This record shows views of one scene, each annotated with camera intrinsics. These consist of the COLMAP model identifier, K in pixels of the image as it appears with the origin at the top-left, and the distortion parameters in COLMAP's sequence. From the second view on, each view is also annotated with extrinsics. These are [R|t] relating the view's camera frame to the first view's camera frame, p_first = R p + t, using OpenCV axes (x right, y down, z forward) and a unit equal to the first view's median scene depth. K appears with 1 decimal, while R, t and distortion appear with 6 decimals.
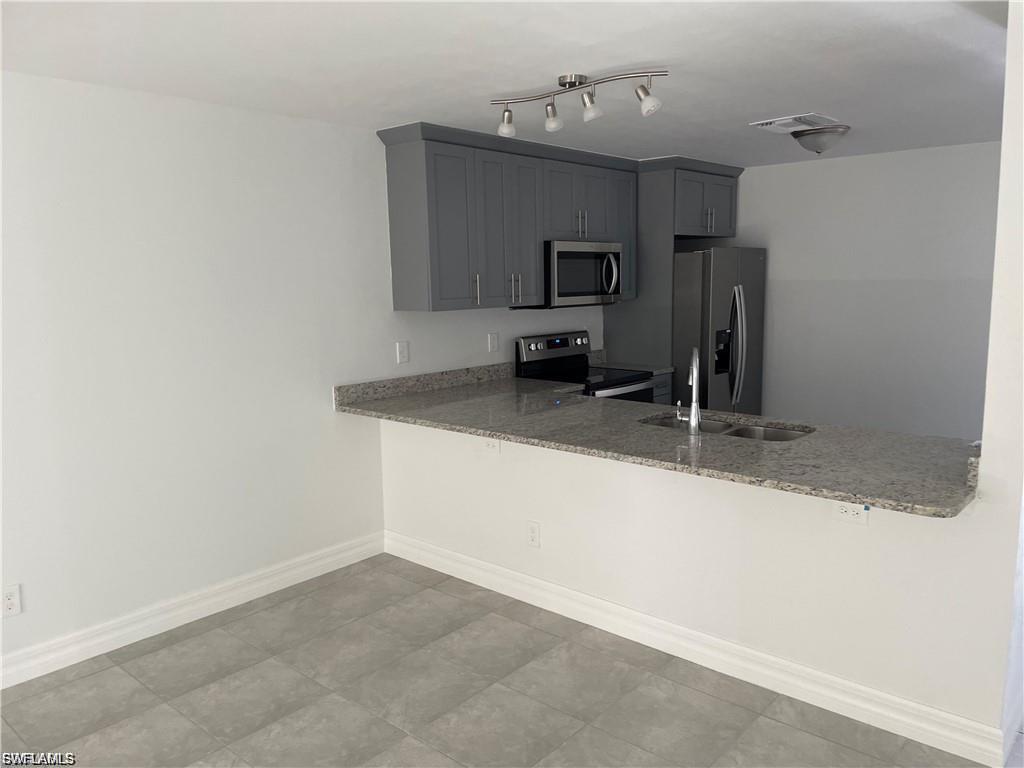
lens RADIAL K [[772.7, 0, 512.0], [0, 772.7, 384.0], [0, 0, 1]] dist [0.093310, -0.117743]
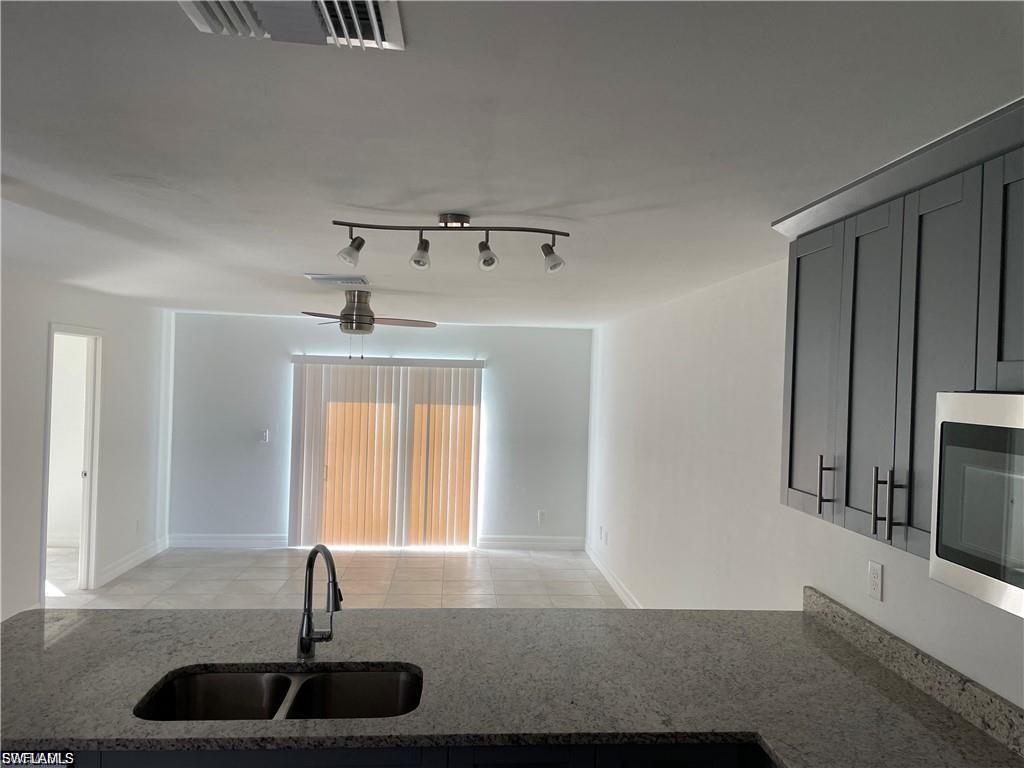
lens RADIAL K [[772.7, 0, 512.0], [0, 772.7, 384.0], [0, 0, 1]] dist [0.093310, -0.117743]
pose [[-0.691901, -0.001723, -0.721991, 0.461905], [-0.123189, 0.985615, 0.115703, -0.215985], [0.711406, 0.168996, -0.682160, 1.165543]]
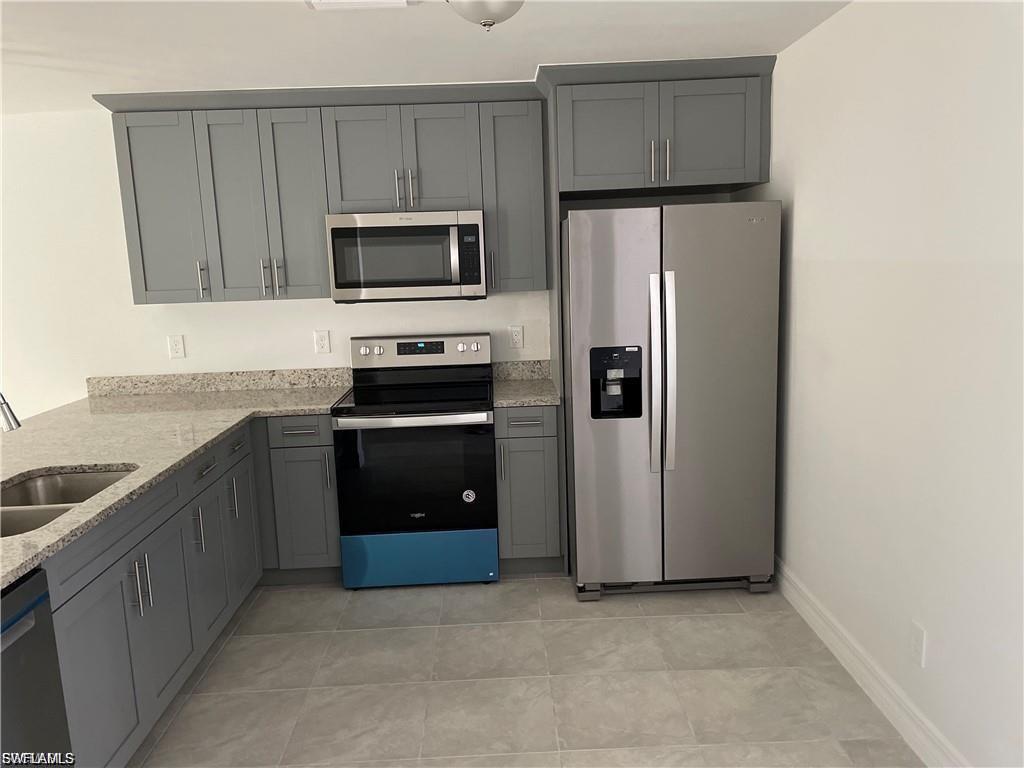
lens RADIAL K [[772.7, 0, 512.0], [0, 772.7, 384.0], [0, 0, 1]] dist [0.093310, -0.117743]
pose [[0.684526, 0.106330, -0.721192, 0.790980], [-0.077765, 0.994311, 0.072786, -0.094048], [0.724829, 0.006260, 0.688901, 0.641745]]
